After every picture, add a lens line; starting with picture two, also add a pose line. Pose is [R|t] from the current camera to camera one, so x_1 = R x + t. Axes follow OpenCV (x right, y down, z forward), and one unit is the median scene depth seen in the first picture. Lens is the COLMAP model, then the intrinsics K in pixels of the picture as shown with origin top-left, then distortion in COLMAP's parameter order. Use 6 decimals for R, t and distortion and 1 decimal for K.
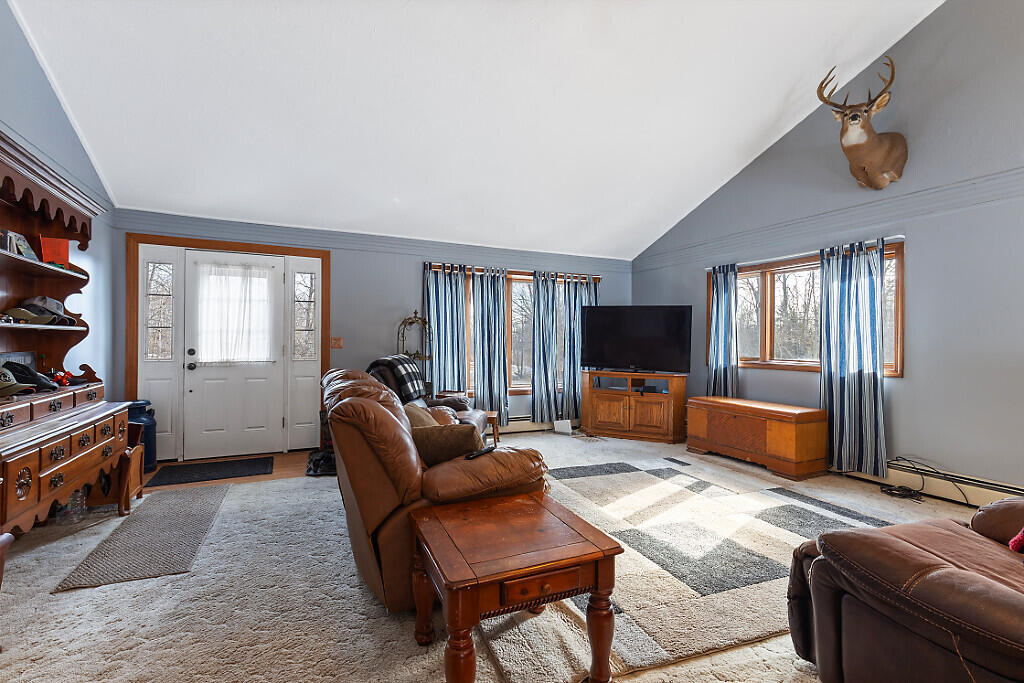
lens RADIAL K [[456.9, 0, 507.2], [0, 456.9, 343.1], [0, 0, 1]] dist [0.005034, 0.000064]
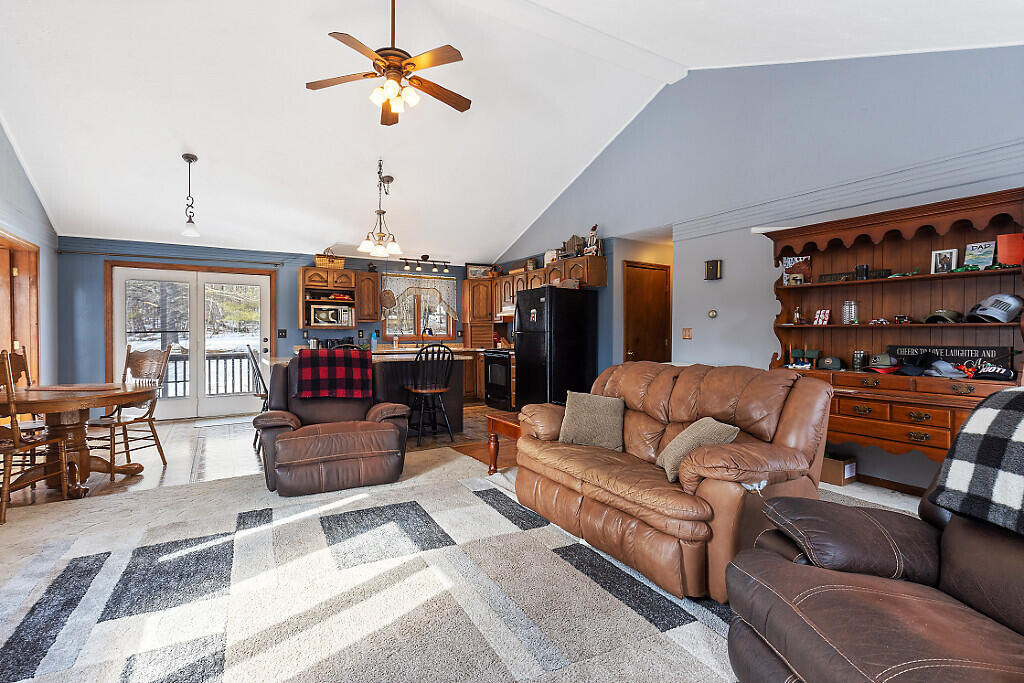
lens RADIAL K [[465.3, 0, 504.0], [0, 465.3, 338.6], [0, 0, 1]] dist [0.000503, 0.000188]
pose [[-0.994232, -0.006870, -0.107031, 0.115192], [-0.008657, 0.999831, 0.016242, -0.005125], [0.106901, 0.017075, -0.994123, 0.972333]]
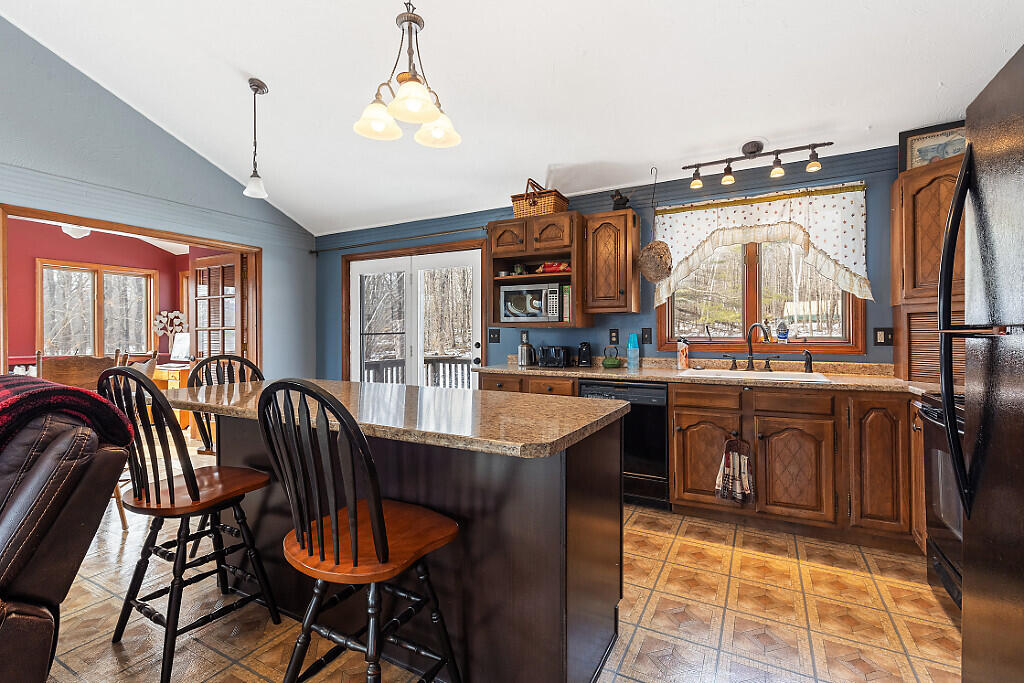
lens RADIAL K [[465.3, 0, 504.0], [0, 465.3, 338.6], [0, 0, 1]] dist [0.000503, 0.000188]
pose [[-0.593320, -0.013594, 0.804852, -0.081919], [-0.000342, 0.999862, 0.016636, -0.001637], [-0.804967, 0.009595, -0.593242, 0.120297]]
